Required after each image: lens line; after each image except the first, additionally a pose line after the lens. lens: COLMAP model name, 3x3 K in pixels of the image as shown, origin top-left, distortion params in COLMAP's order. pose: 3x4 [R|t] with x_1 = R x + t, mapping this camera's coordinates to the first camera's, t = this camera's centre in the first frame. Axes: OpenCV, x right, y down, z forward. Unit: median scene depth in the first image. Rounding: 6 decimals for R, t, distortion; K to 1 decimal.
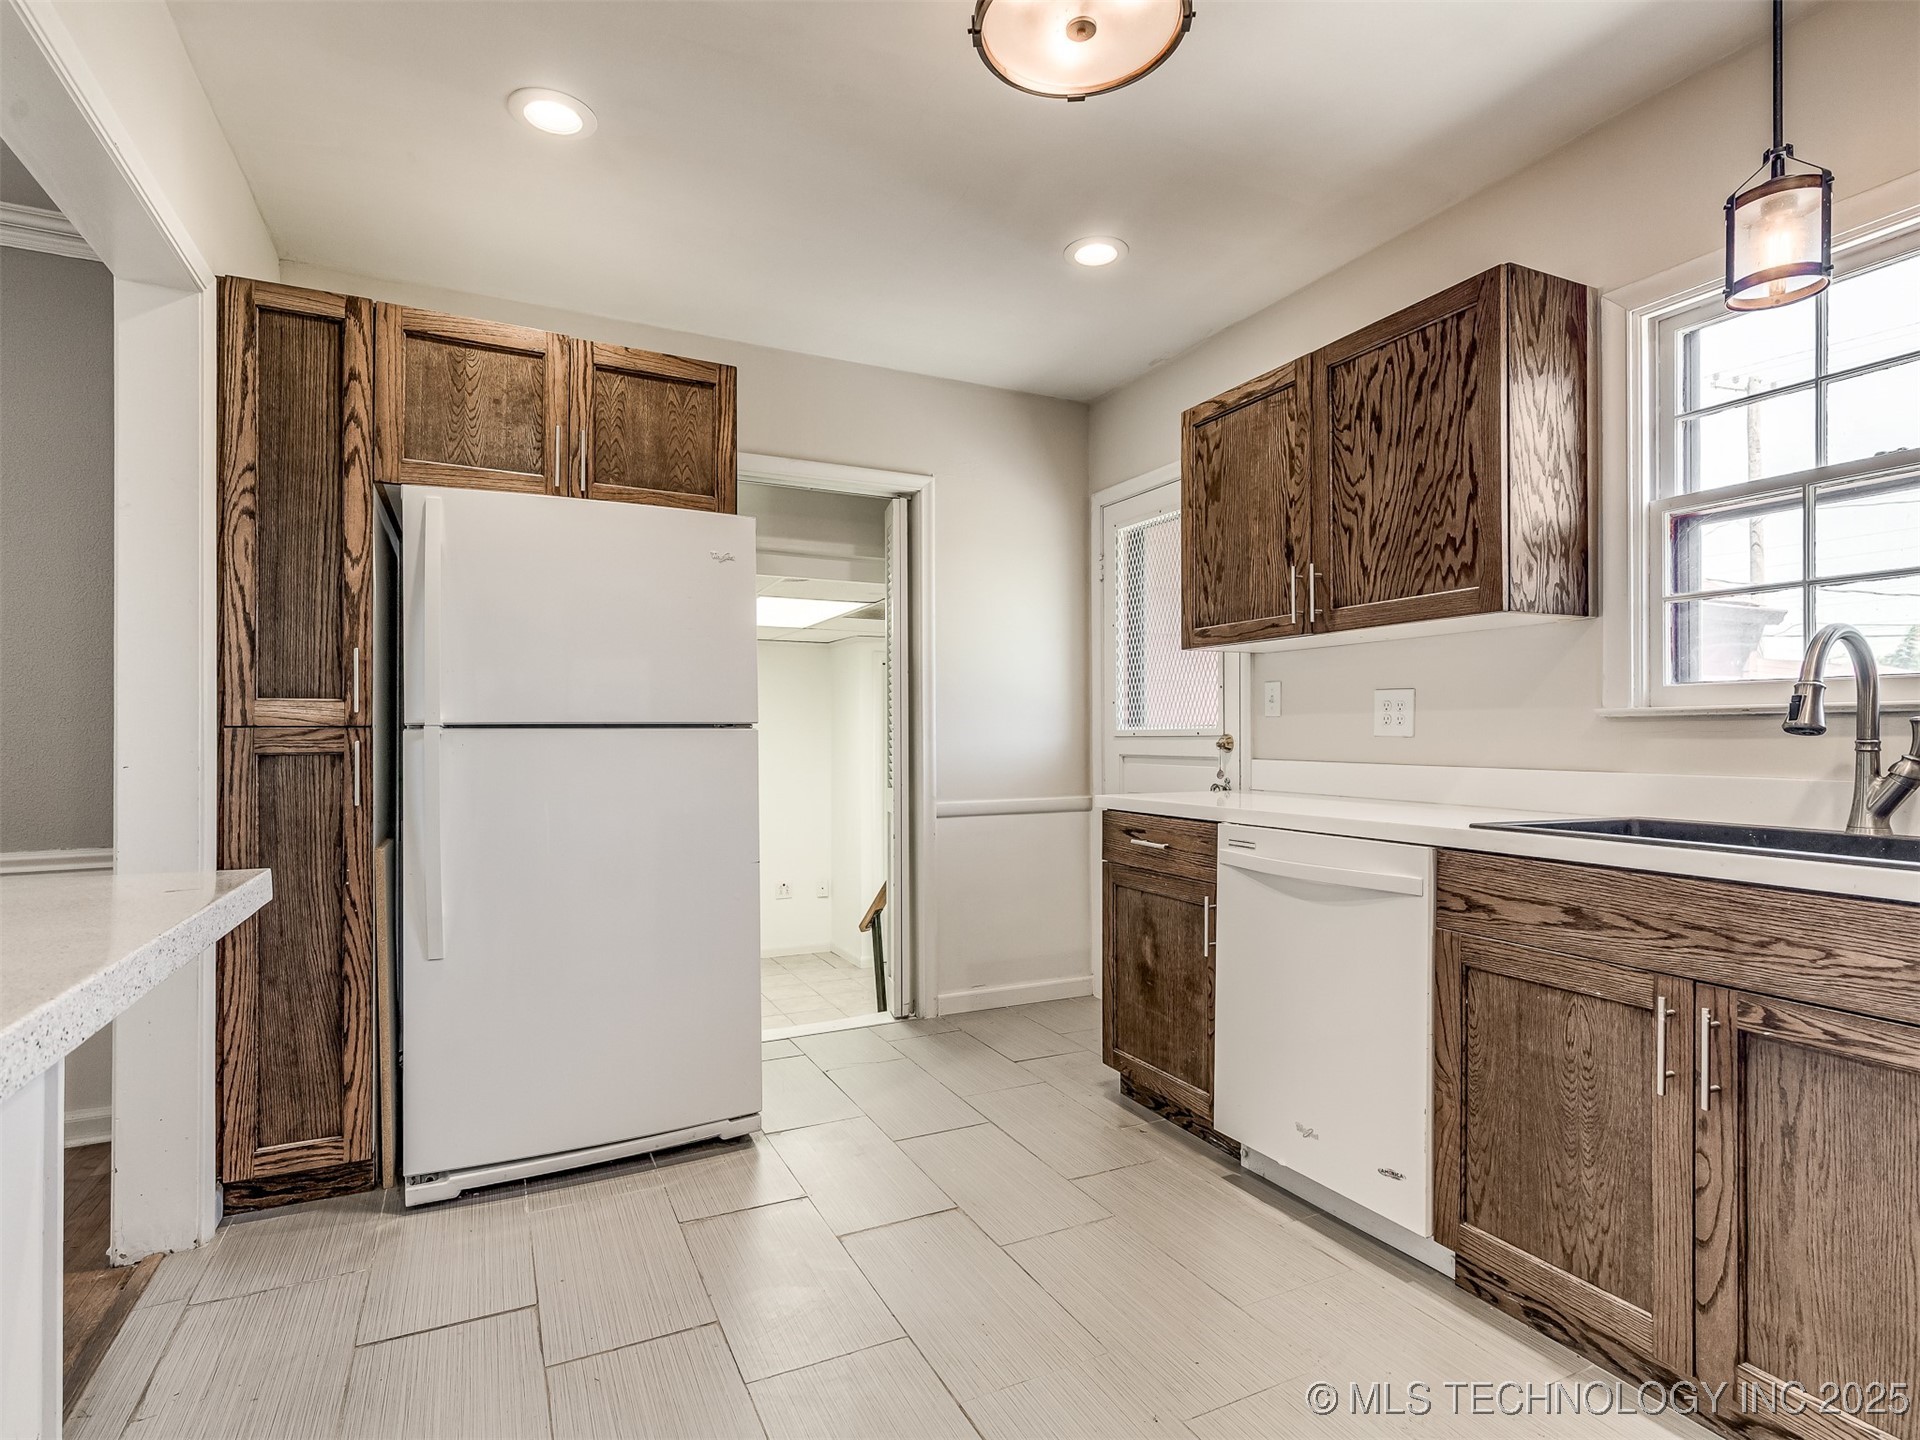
lens RADIAL K [[1112.9, 0, 960.5], [0, 1112.9, 753.3], [0, 0, 1]] dist [0.006623, -0.002303]
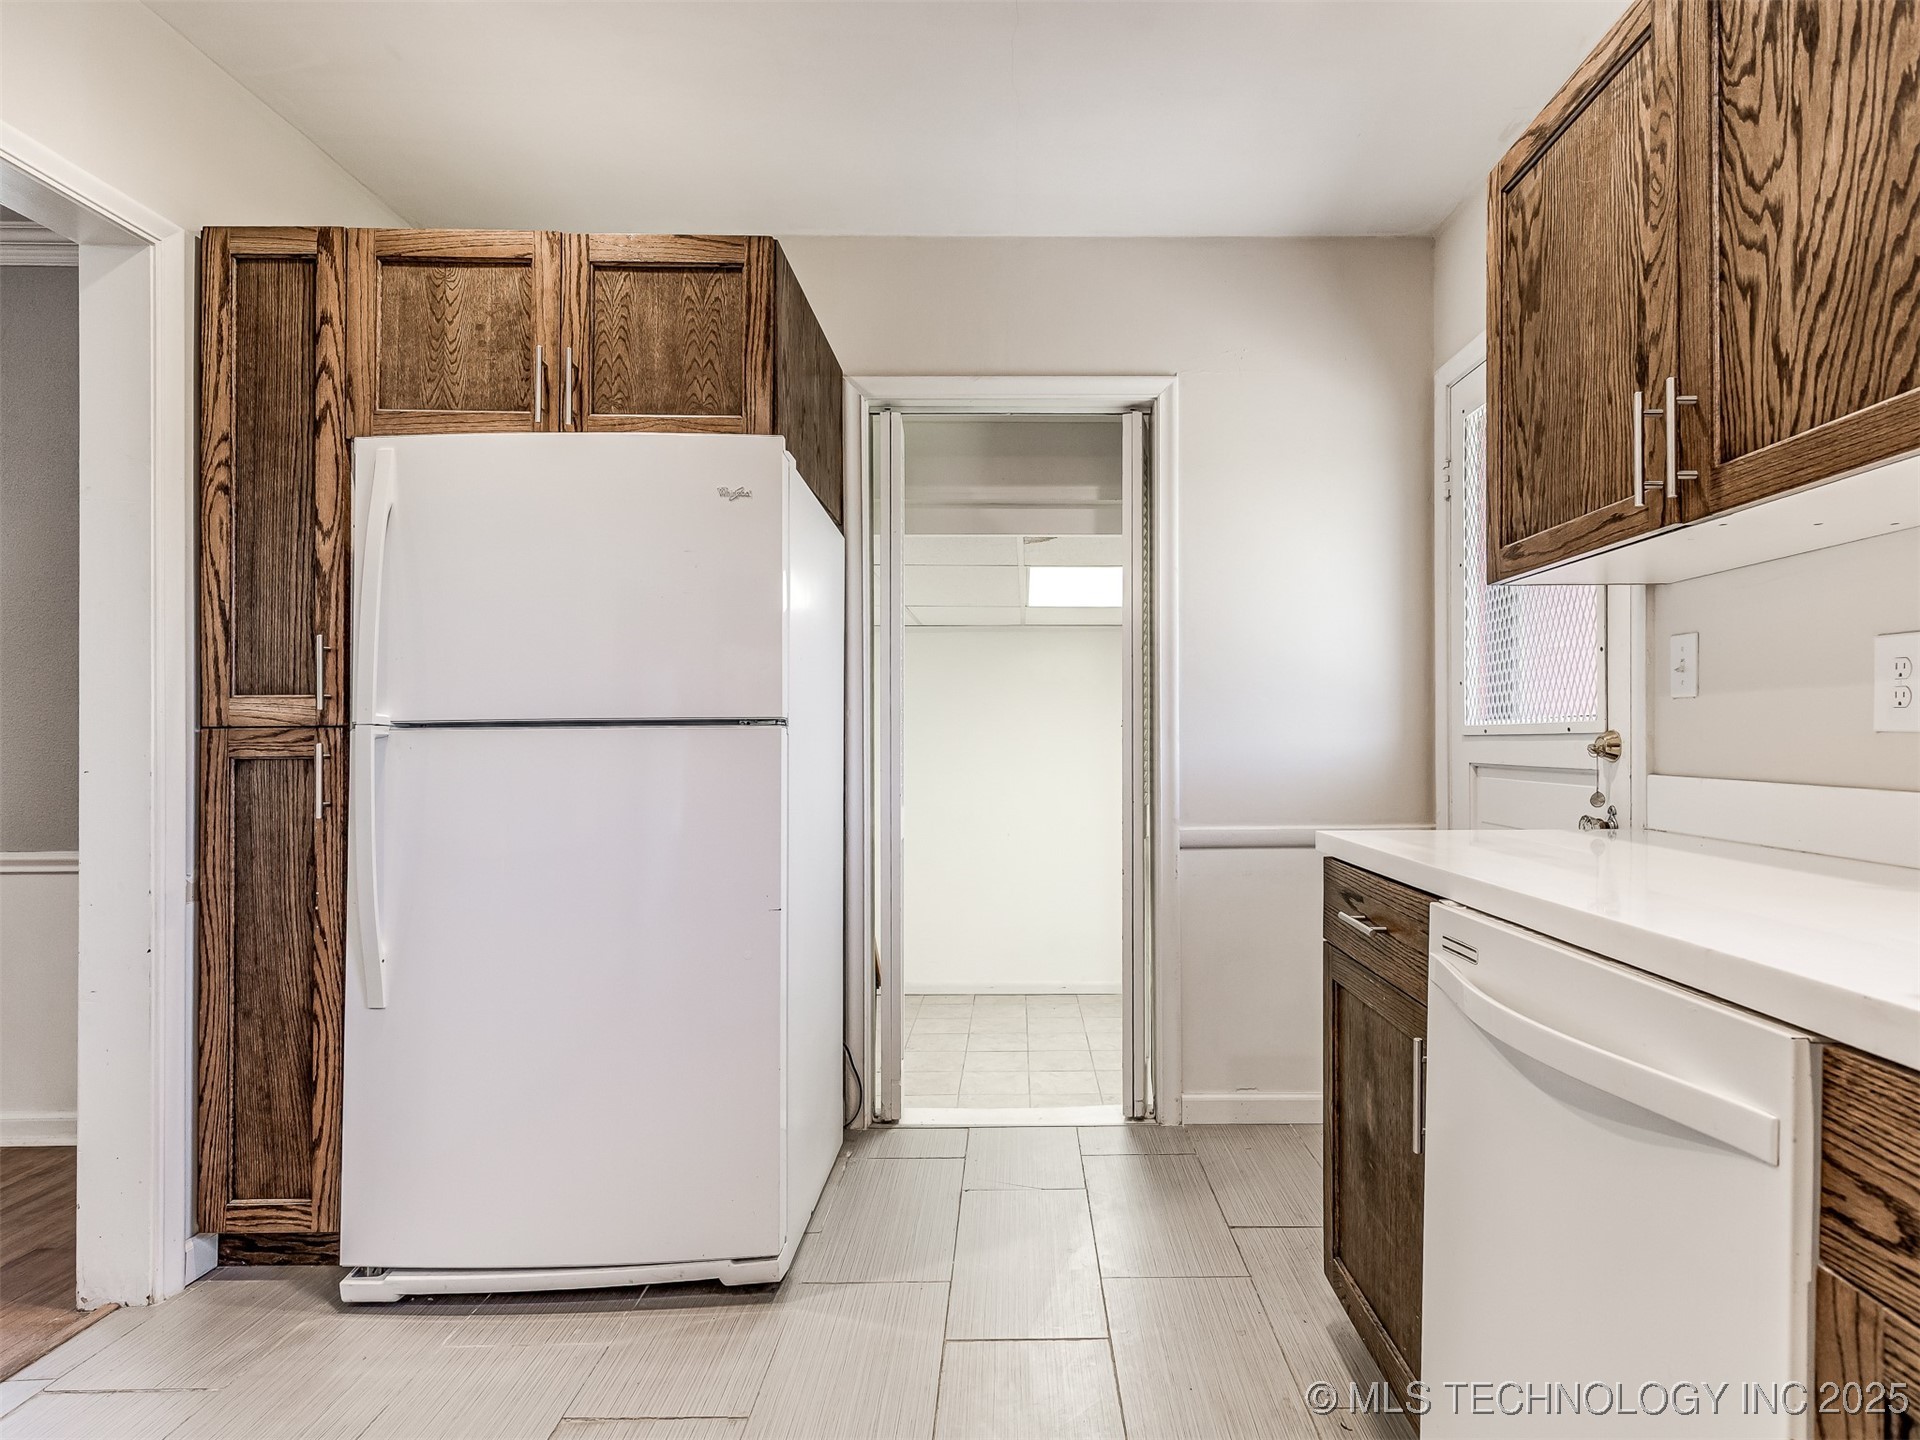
lens RADIAL K [[1112.9, 0, 960.5], [0, 1112.9, 753.3], [0, 0, 1]] dist [0.006623, -0.002303]
pose [[0.887443, 0.003521, -0.460903, 0.288788], [-0.004071, 0.999992, -0.000199, -0.005145], [0.460899, 0.002053, 0.887450, 0.461697]]
